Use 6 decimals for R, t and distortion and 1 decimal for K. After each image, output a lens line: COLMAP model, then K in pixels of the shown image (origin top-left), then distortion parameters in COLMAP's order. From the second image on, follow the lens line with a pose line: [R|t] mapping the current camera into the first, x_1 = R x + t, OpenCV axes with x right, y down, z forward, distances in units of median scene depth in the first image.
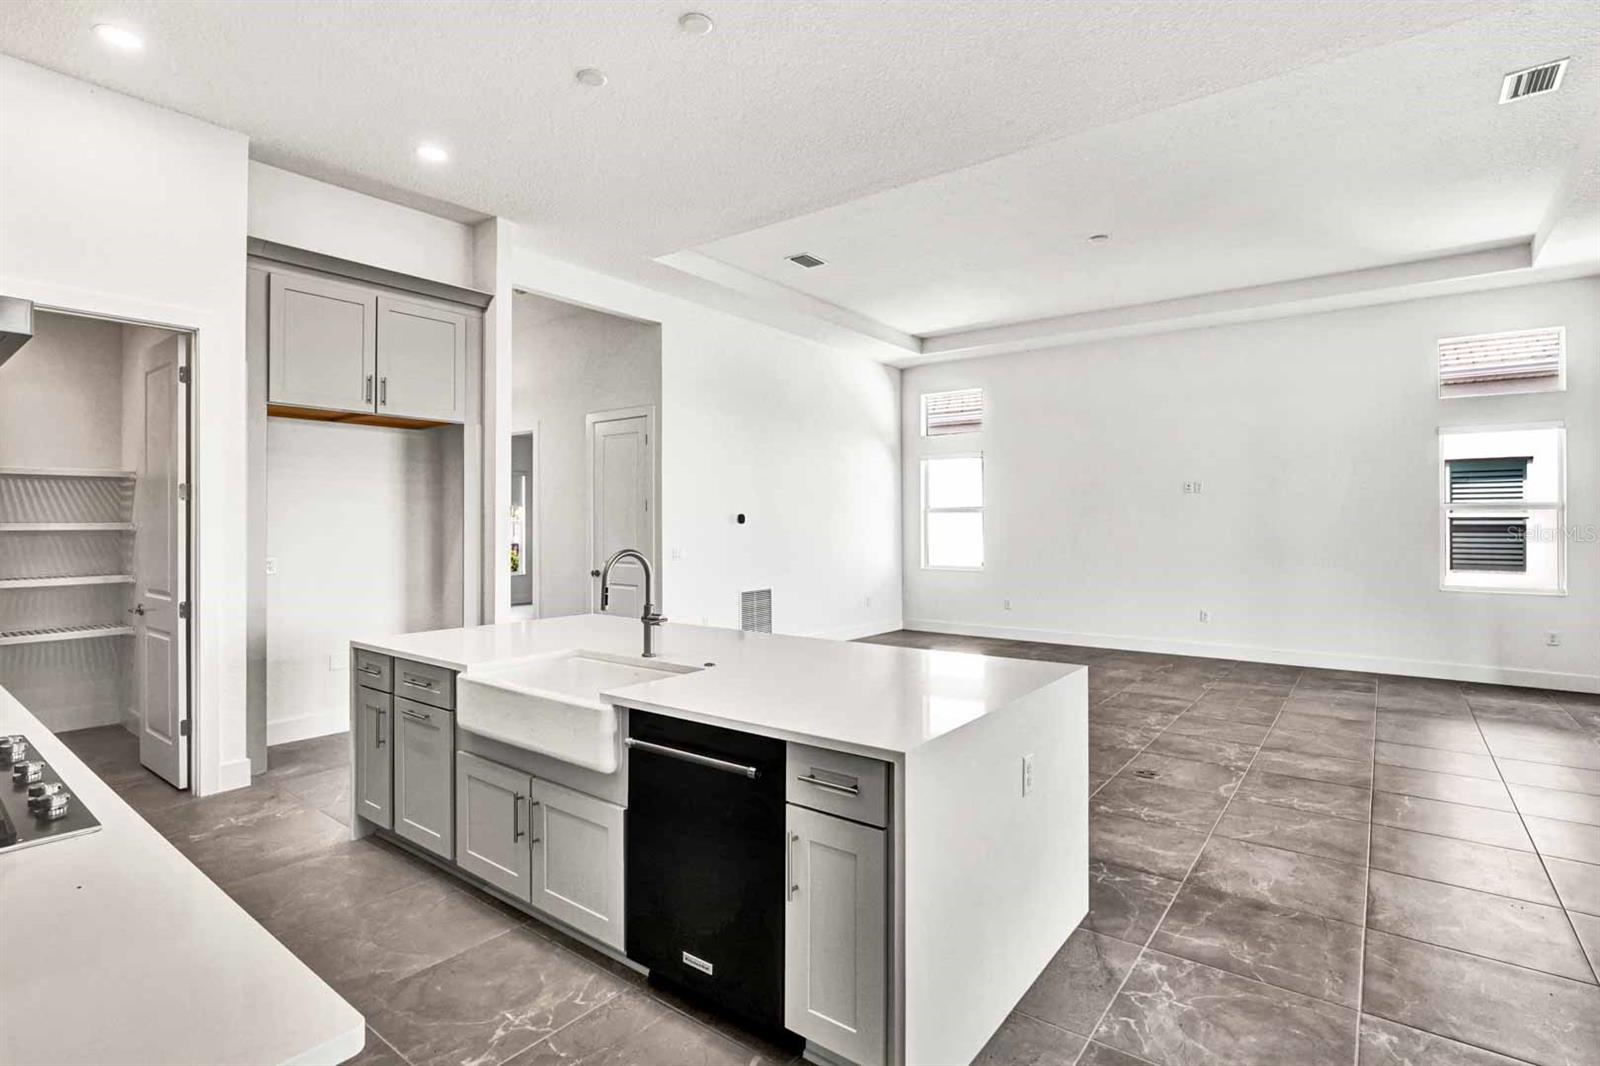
lens RADIAL K [[770.8, 0, 784.9], [0, 770.8, 515.8], [0, 0, 1]] dist [-0.020584, 0.004160]
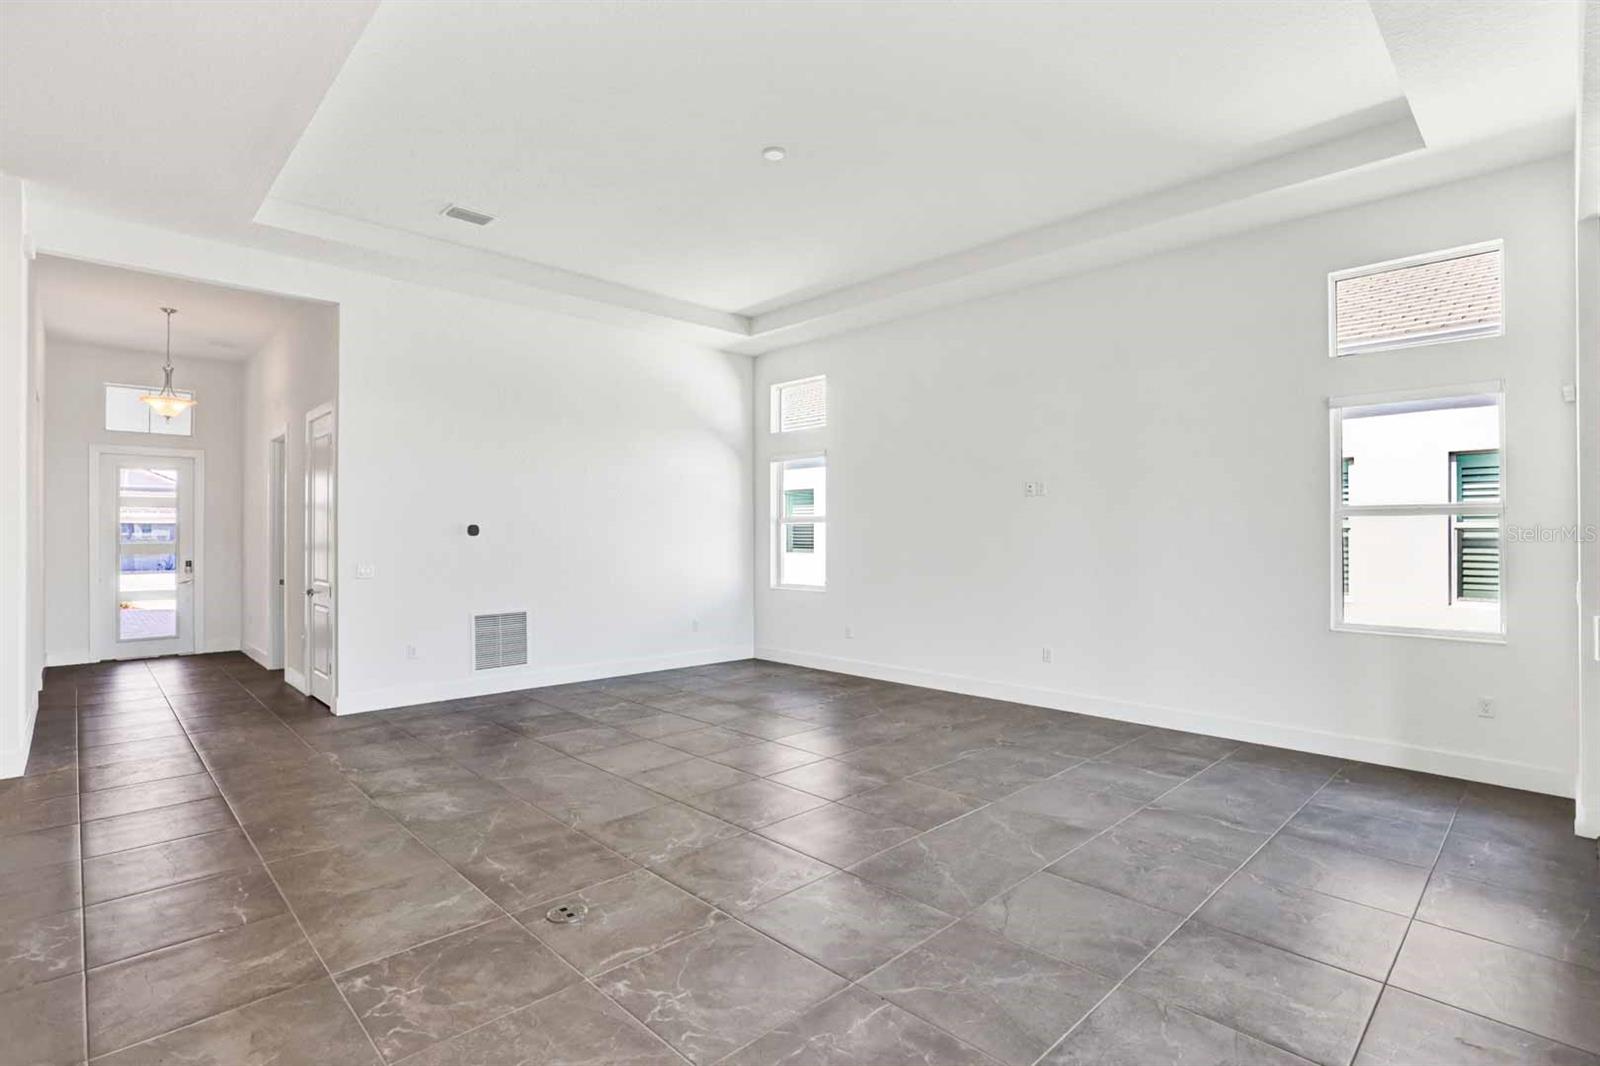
lens RADIAL K [[770.8, 0, 783.4], [0, 770.8, 529.0], [0, 0, 1]] dist [-0.020584, 0.004160]
pose [[0.988678, -0.000975, -0.150053, 0.608570], [0.001253, 0.999998, 0.001759, 0.002173], [0.150051, -0.001927, 0.988676, 0.299772]]
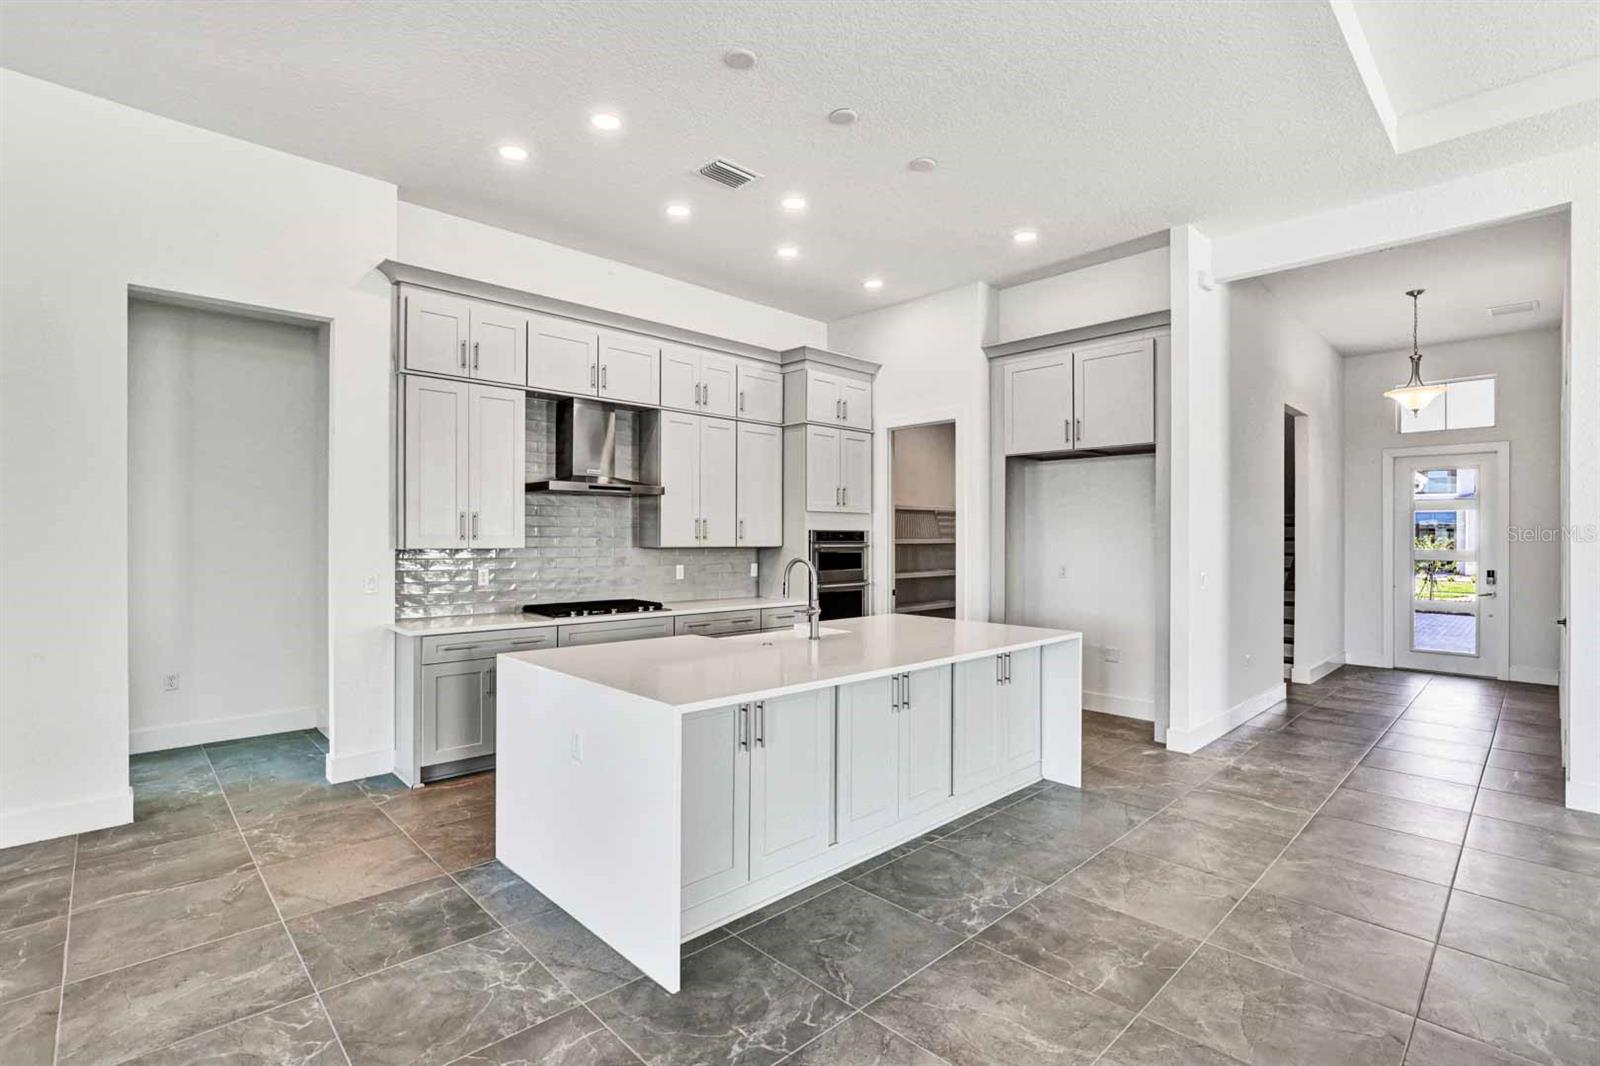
lens RADIAL K [[744.8, 0, 808.8], [0, 744.8, 530.7], [0, 0, 1]] dist [-0.029050, 0.000831]
pose [[-0.131470, -0.009571, -0.991274, 0.616481], [0.003914, 0.999941, -0.010174, 0.006618], [0.991312, -0.005217, -0.131425, 0.654457]]
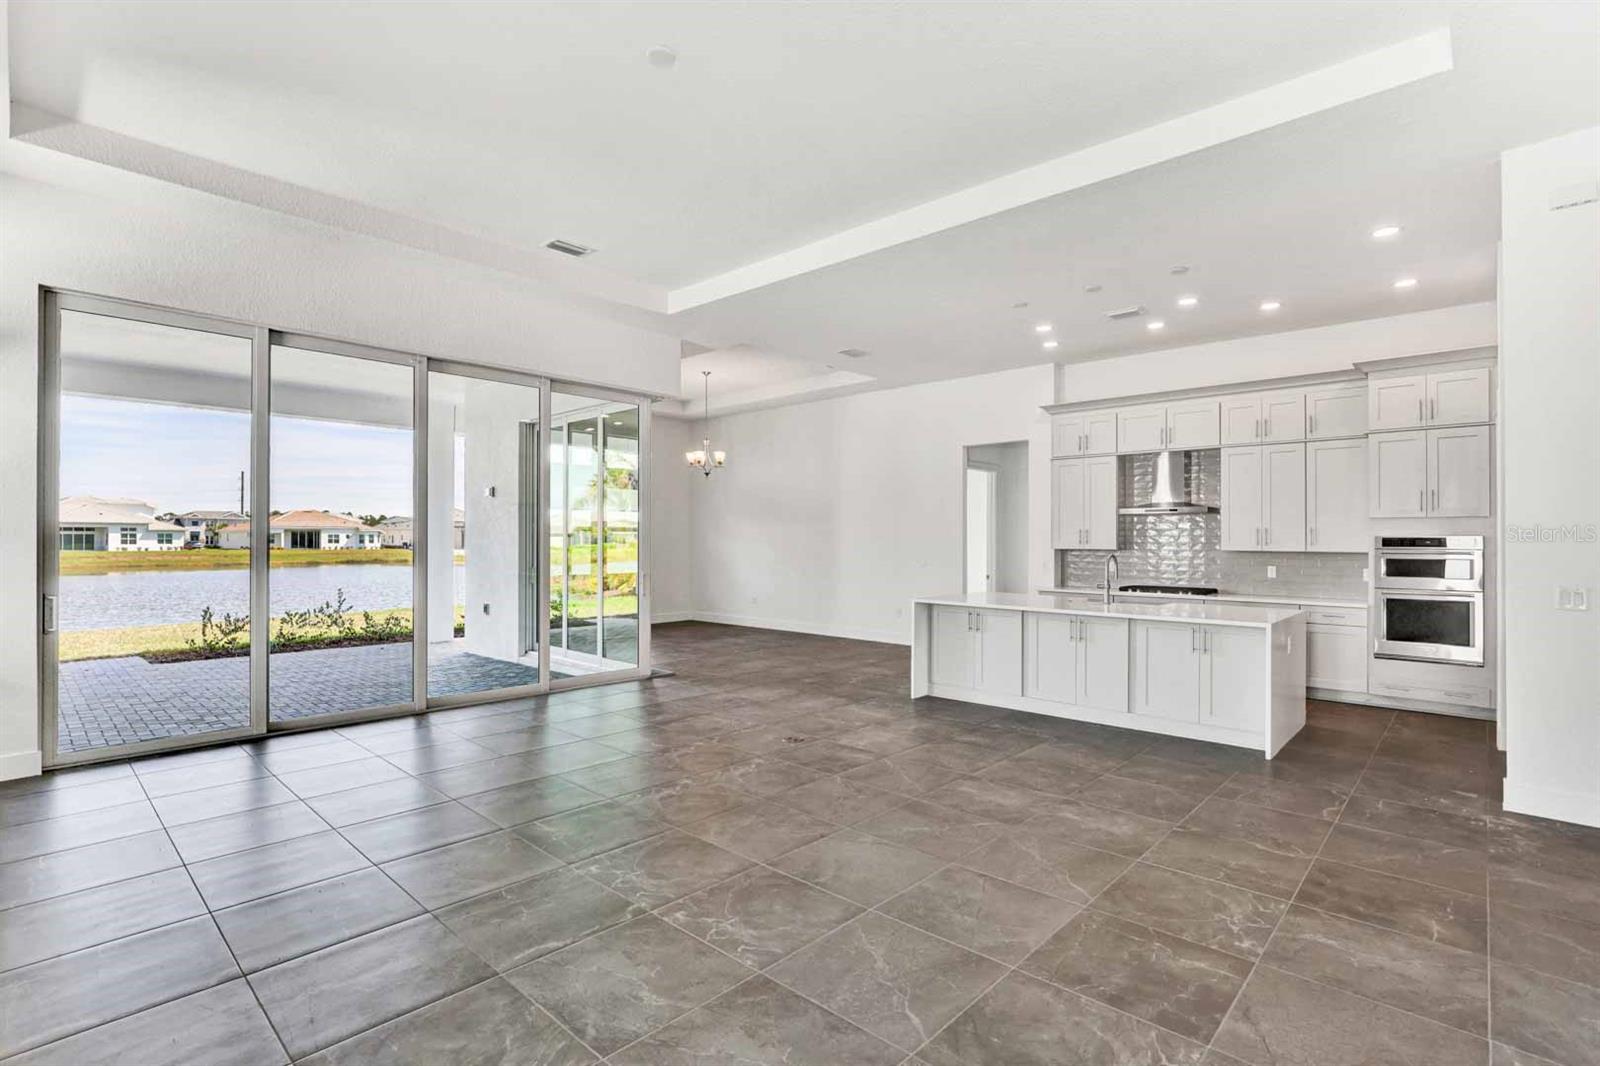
lens RADIAL K [[756.1, 0, 797.0], [0, 756.1, 539.2], [0, 0, 1]] dist [-0.026696, 0.003089]
pose [[-0.997253, -0.004232, 0.073945, 0.300874], [-0.005161, 0.999910, -0.012373, 0.019174], [-0.073886, -0.012720, -0.997186, 1.798079]]
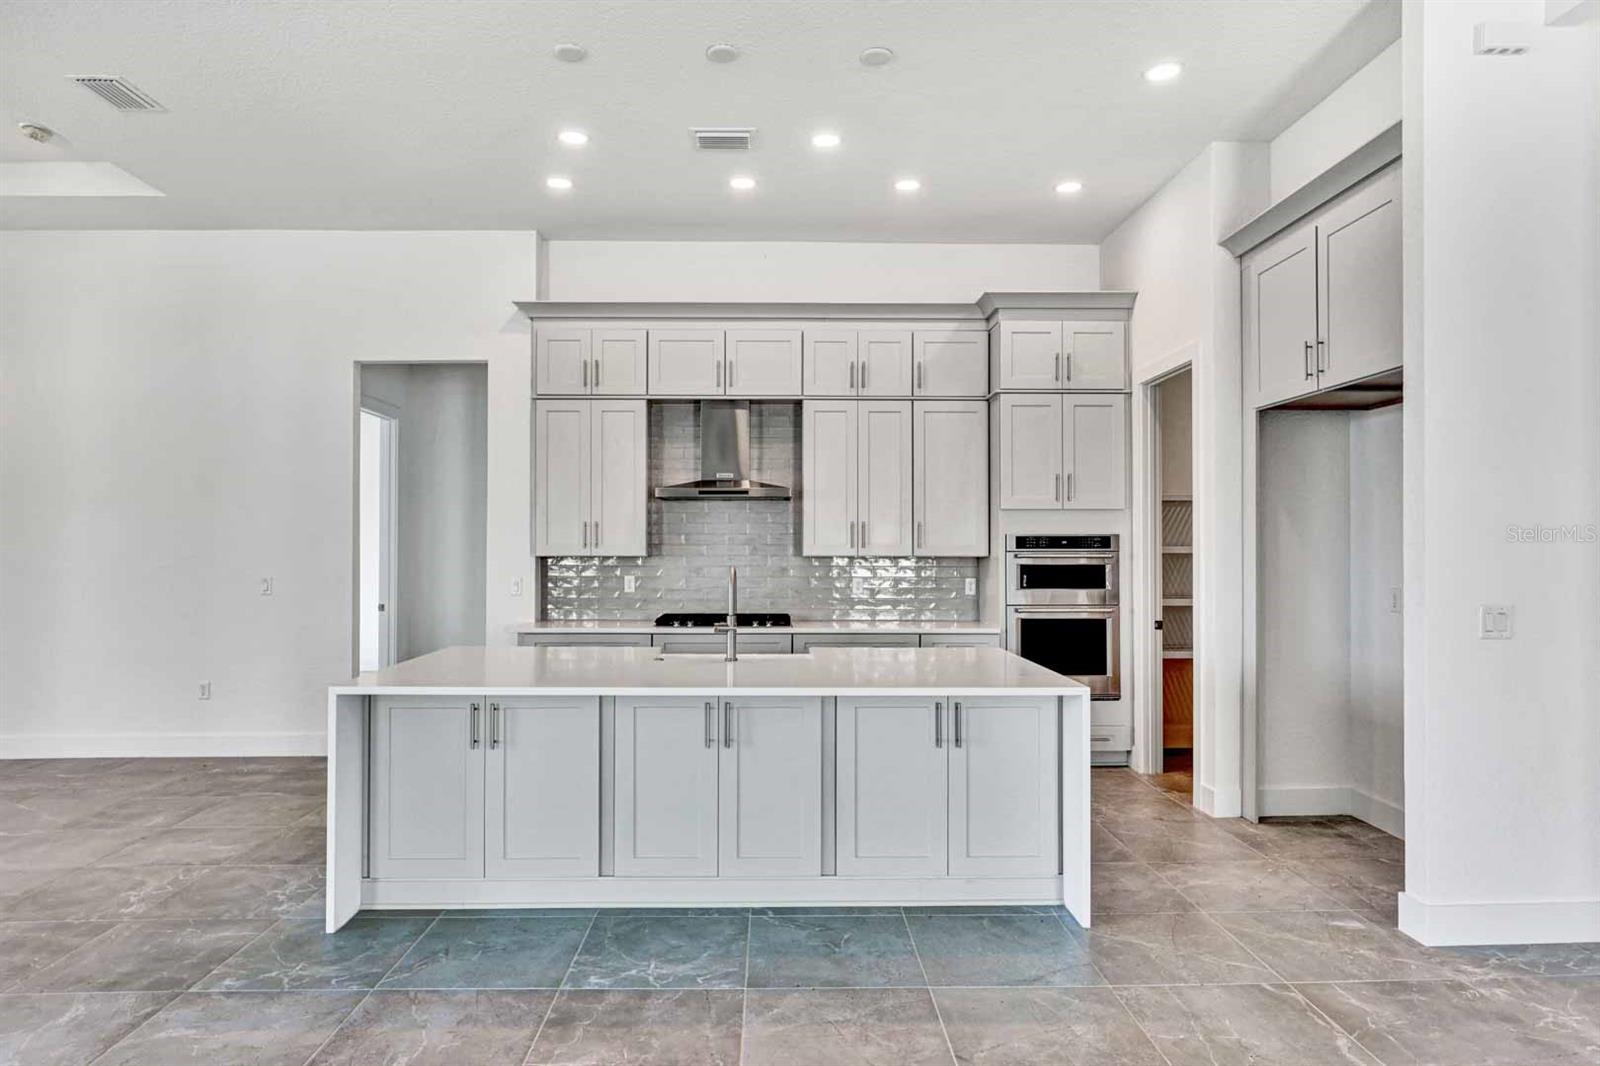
lens RADIAL K [[960.9, 0, 785.0], [0, 960.9, 530.7], [0, 0, 1]] dist [-0.008659, 0.000984]
pose [[-0.774190, -0.007949, -0.632904, 0.377107], [0.007442, 0.999738, -0.021660, 0.012963], [0.632910, -0.021479, -0.773928, 1.222086]]
